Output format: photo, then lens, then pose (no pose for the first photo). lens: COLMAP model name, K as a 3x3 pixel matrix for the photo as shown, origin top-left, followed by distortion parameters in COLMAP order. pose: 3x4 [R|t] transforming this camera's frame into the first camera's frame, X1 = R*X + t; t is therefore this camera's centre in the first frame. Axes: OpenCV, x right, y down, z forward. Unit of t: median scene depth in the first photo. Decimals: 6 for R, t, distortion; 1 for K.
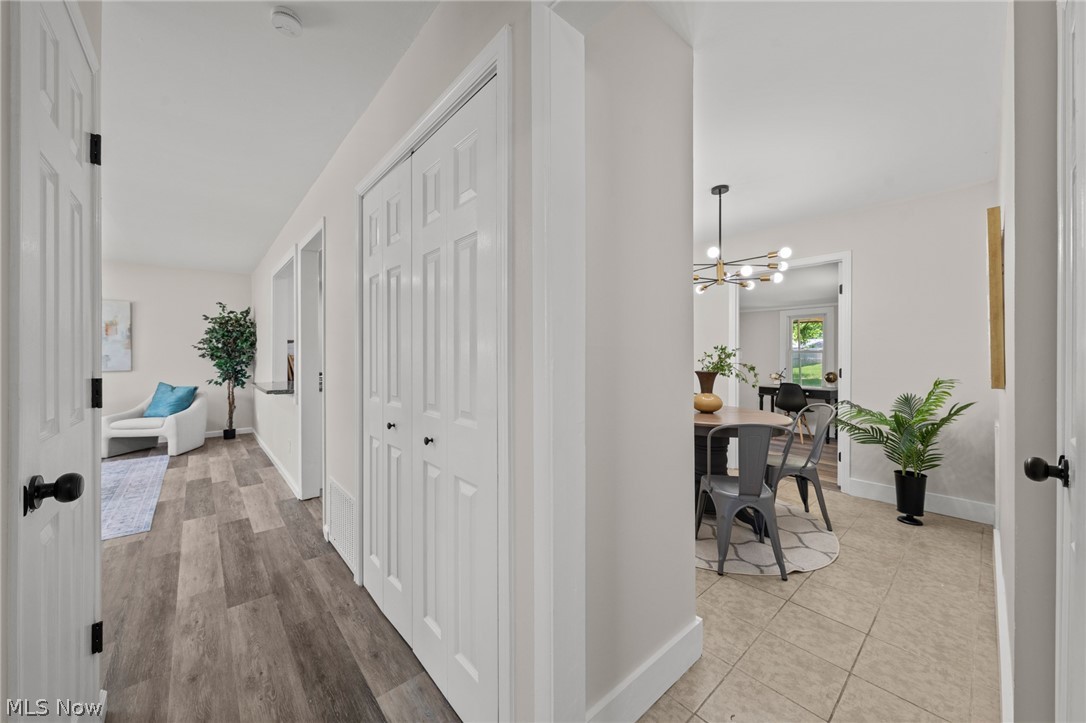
lens RADIAL K [[394.8, 0, 542.8], [0, 394.8, 355.4], [0, 0, 1]] dist [0.002656, 0.000303]
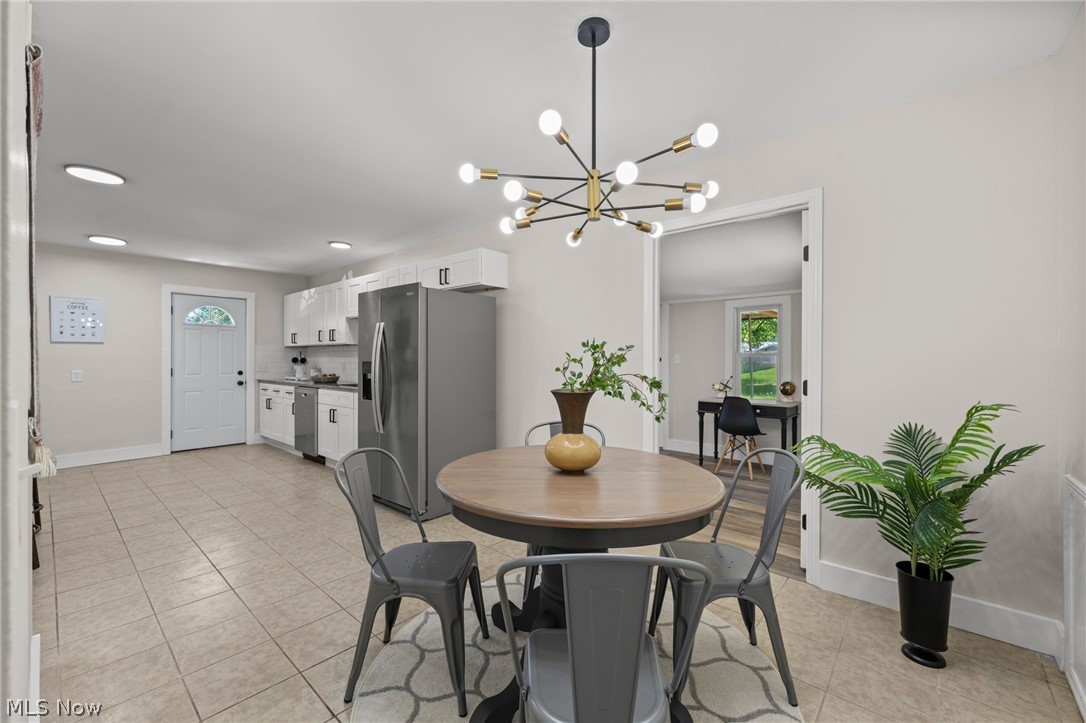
lens RADIAL K [[444.6, 0, 541.3], [0, 444.6, 359.9], [0, 0, 1]] dist [0.003901, 0.000210]
pose [[0.991407, -0.000006, 0.130810, 0.296256], [-0.000166, 0.999999, 0.001307, -0.000268], [-0.130810, -0.001318, 0.991407, 0.427390]]
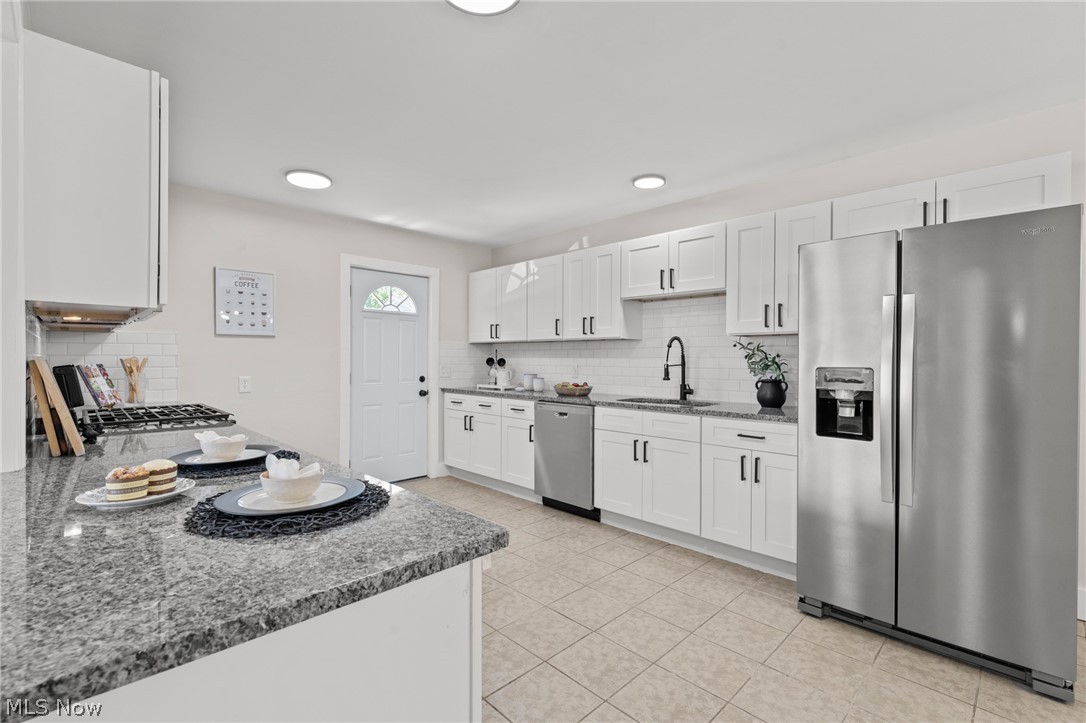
lens RADIAL K [[481.2, 0, 545.4], [0, 481.2, 360.2], [0, 0, 1]] dist [-0.002807, -0.000383]
pose [[0.997549, 0.003513, 0.069877, -0.505155], [-0.003750, 0.999988, 0.003253, -0.006794], [-0.069865, -0.003507, 0.997550, 1.009137]]
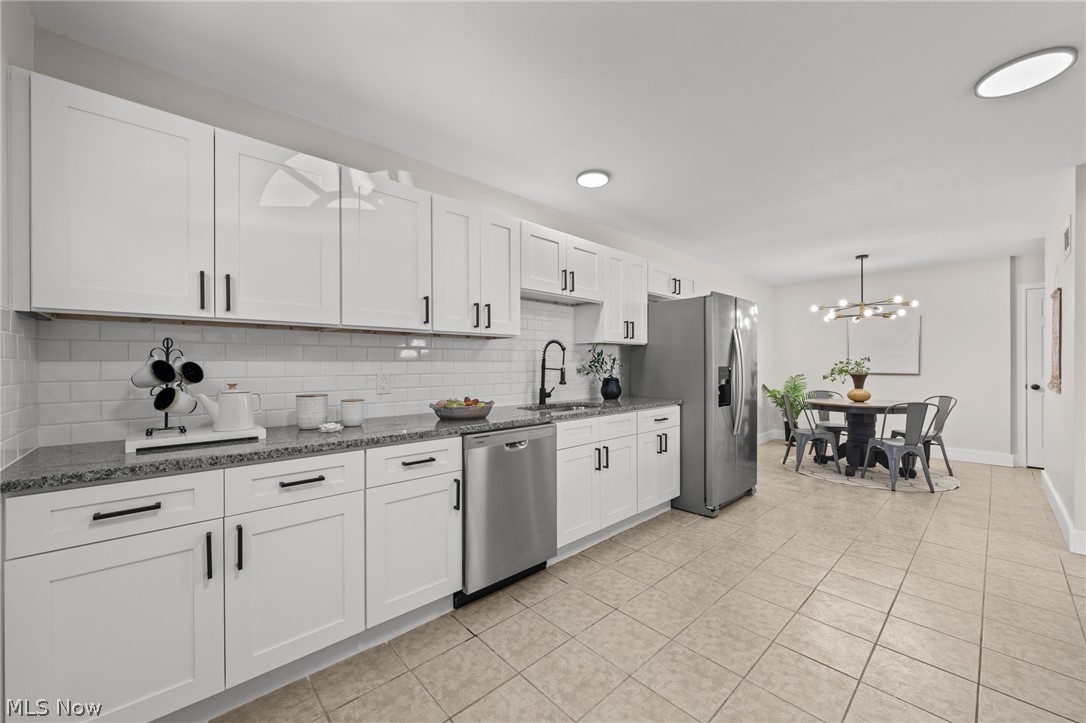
lens RADIAL K [[416.0, 0, 545.3], [0, 416.0, 364.9], [0, 0, 1]] dist [-0.000730, -0.000252]
pose [[-0.032645, -0.002420, 0.999464, -1.097471], [0.003397, 0.999991, 0.002533, -0.003516], [-0.999461, 0.003478, -0.032636, 2.204787]]
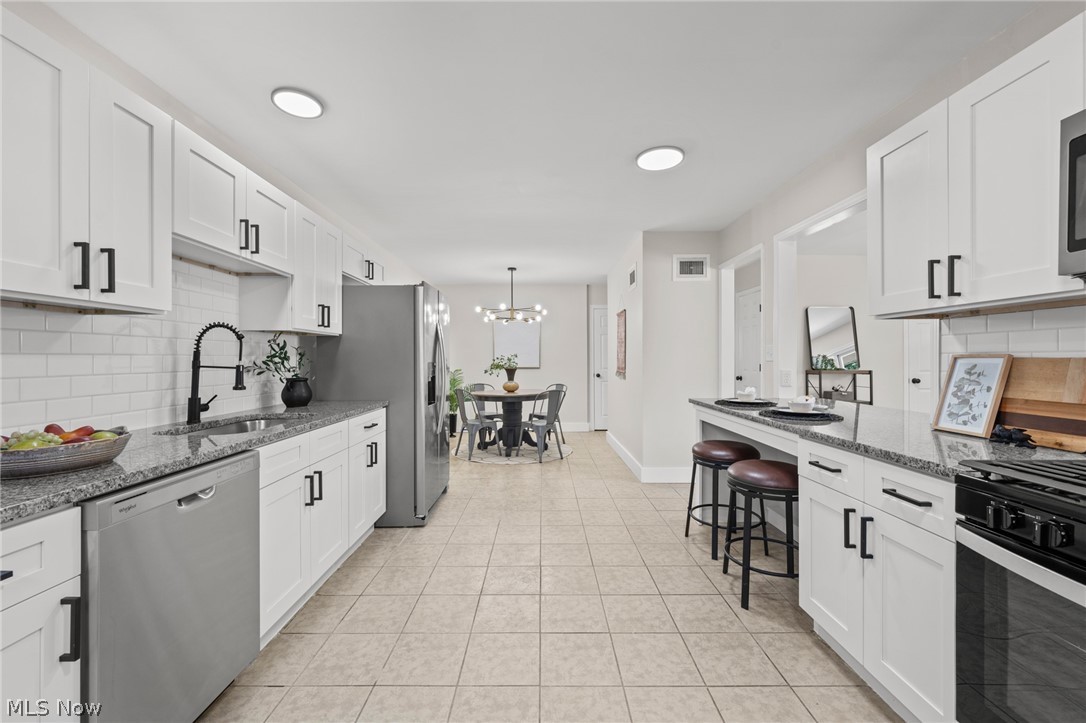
lens RADIAL K [[433.4, 0, 541.2], [0, 433.4, 358.0], [0, 0, 1]] dist [-0.001624, -0.000138]
pose [[-0.756692, 0.002883, 0.653766, -0.927779], [0.002452, 0.999996, -0.001571, -0.003043], [-0.653767, 0.000414, -0.756695, 2.335428]]
